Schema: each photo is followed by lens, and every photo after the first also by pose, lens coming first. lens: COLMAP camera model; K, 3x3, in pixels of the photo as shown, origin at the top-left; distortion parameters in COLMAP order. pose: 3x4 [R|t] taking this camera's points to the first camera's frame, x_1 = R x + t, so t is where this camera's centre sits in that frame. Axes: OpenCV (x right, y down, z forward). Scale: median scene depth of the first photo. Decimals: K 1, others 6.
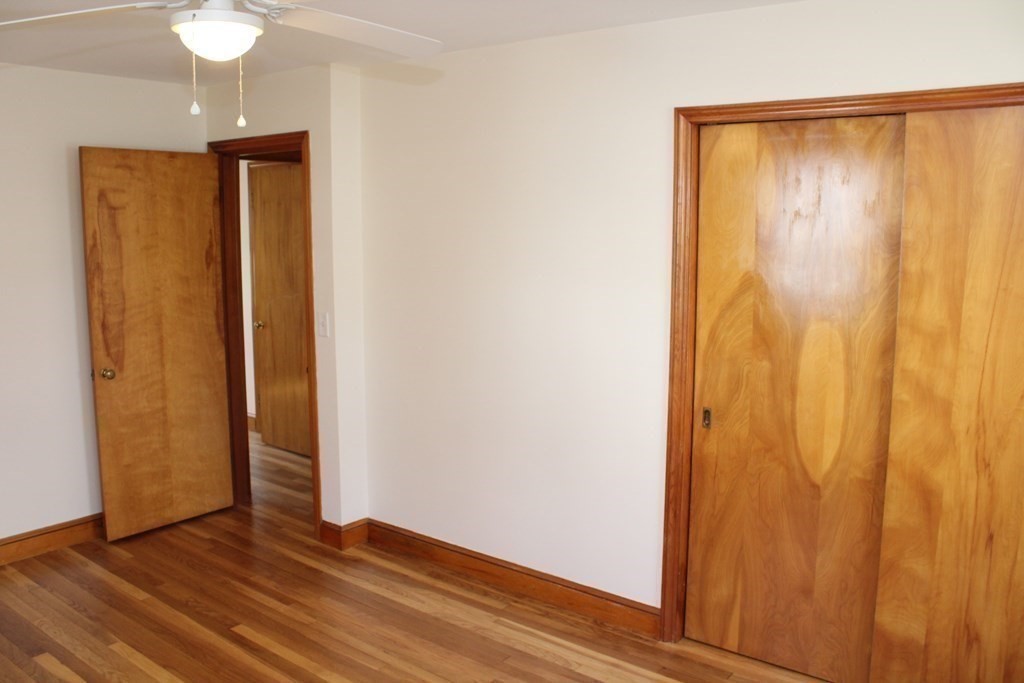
lens RADIAL K [[853.0, 0, 513.8], [0, 853.0, 337.2], [0, 0, 1]] dist [-0.169393, 0.152344]
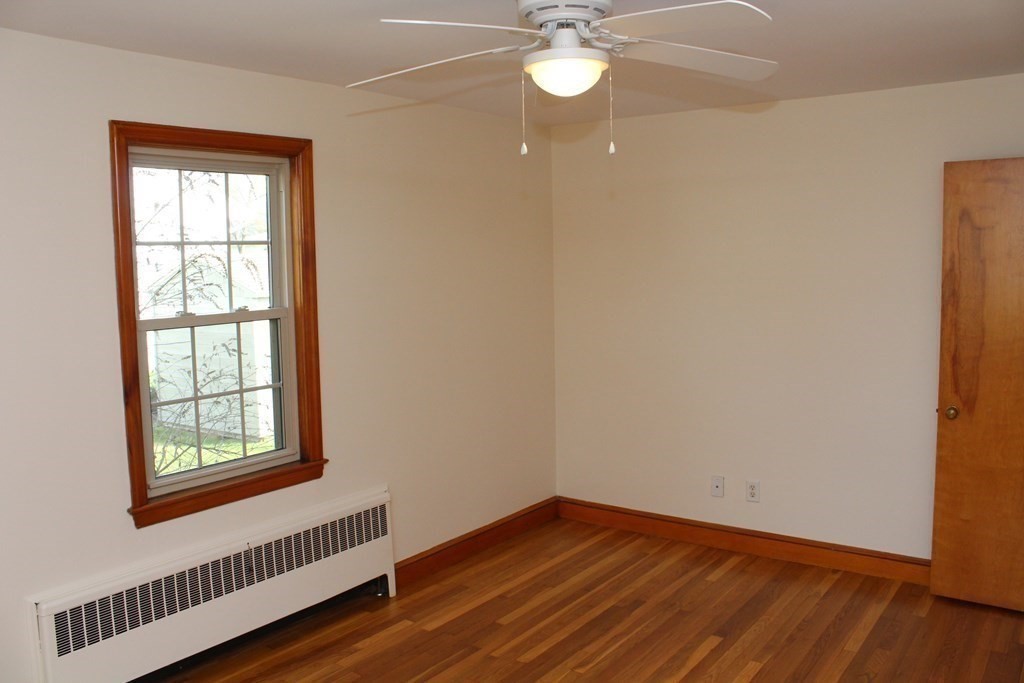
lens RADIAL K [[853.0, 0, 513.8], [0, 853.0, 337.2], [0, 0, 1]] dist [-0.169393, 0.152344]
pose [[0.033644, 0.096559, -0.994759, 0.494164], [-0.115001, 0.989085, 0.092118, -0.085200], [0.992795, 0.111299, 0.044381, 0.629231]]
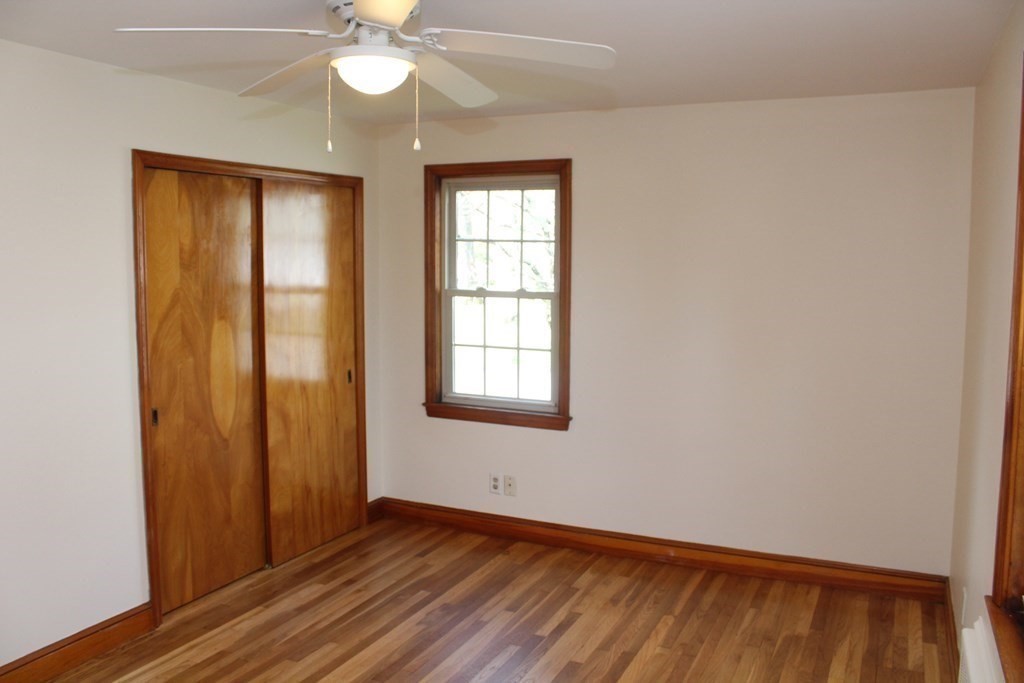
lens RADIAL K [[853.0, 0, 513.8], [0, 853.0, 337.2], [0, 0, 1]] dist [-0.169393, 0.152344]
pose [[-0.226439, -0.100134, 0.968865, -0.991765], [0.126129, 0.983312, 0.131105, -0.101555], [-0.965824, 0.151889, -0.210031, 0.749371]]
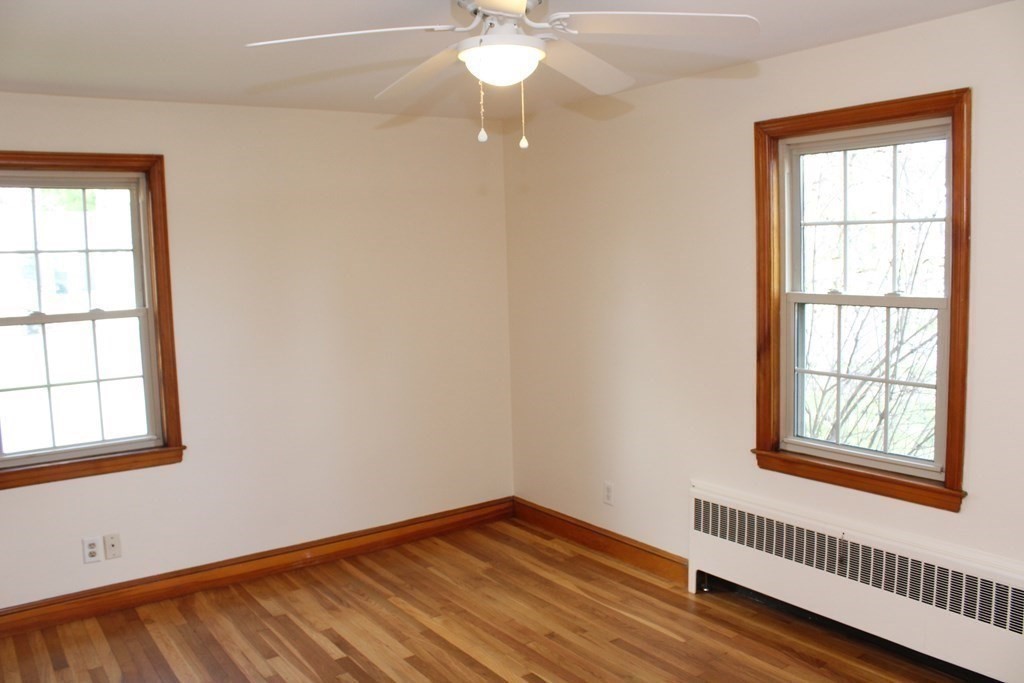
lens RADIAL K [[853.0, 0, 513.8], [0, 853.0, 337.2], [0, 0, 1]] dist [-0.169393, 0.152344]
pose [[-0.962204, -0.002861, 0.272316, -0.443738], [0.061886, 0.971487, 0.228874, -0.184306], [-0.265206, 0.237076, -0.934591, 1.384812]]
